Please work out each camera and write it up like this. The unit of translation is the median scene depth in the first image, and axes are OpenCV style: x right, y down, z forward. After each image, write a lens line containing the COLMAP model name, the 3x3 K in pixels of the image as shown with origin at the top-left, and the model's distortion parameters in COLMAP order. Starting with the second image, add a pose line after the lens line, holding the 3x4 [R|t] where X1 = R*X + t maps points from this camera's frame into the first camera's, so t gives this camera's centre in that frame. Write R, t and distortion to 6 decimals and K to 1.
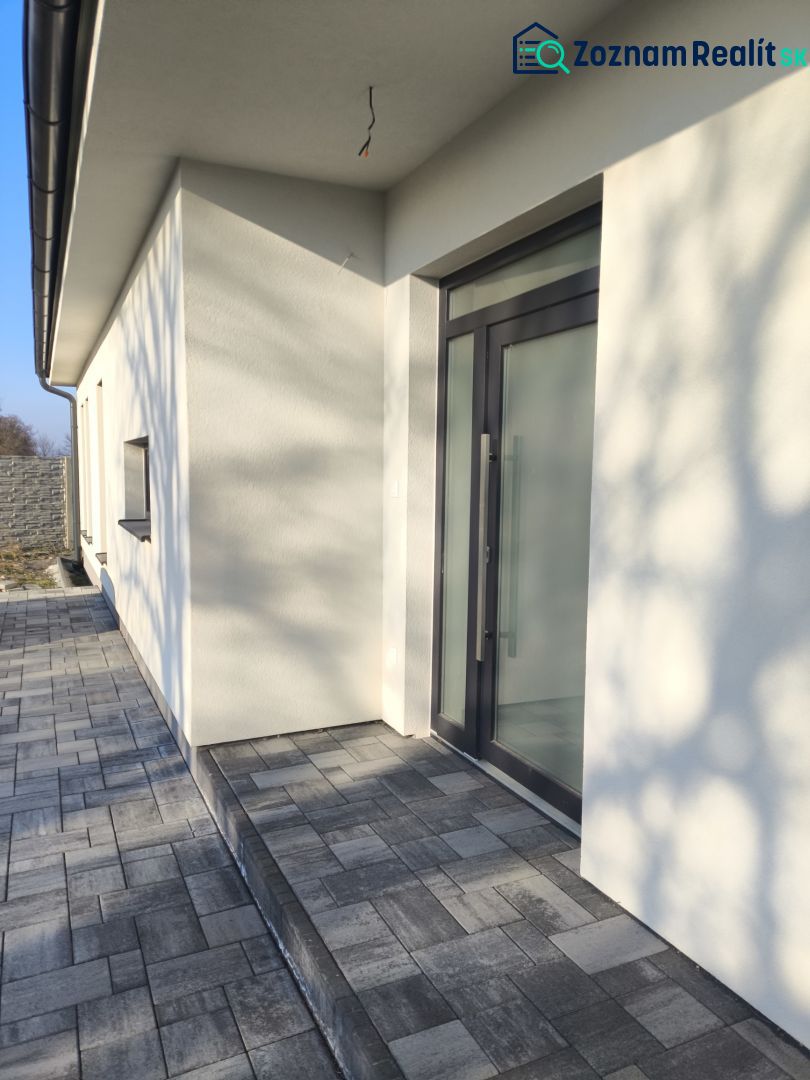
lens RADIAL K [[788.0, 0, 405.0], [0, 788.0, 540.0], [0, 0, 1]] dist [0.018394, -0.005604]
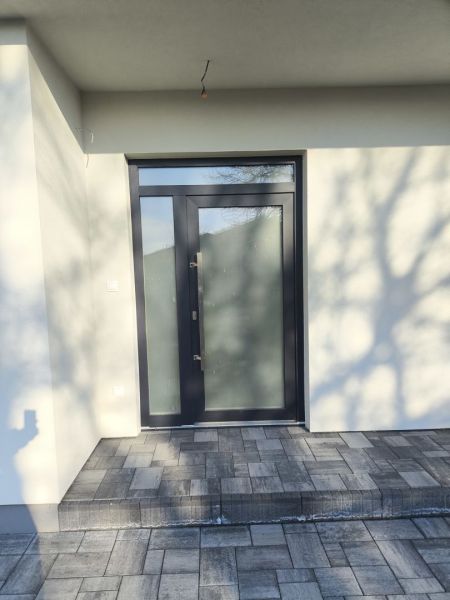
lens RADIAL K [[404.2, 0, 276.0], [0, 404.2, 300.7], [0, 0, 1]] dist [0.067735, -0.073387]
pose [[0.405812, -0.104824, 0.907925, -0.977476], [0.114535, 0.991402, 0.063269, -0.078111], [-0.906752, 0.078314, 0.414329, 0.572308]]
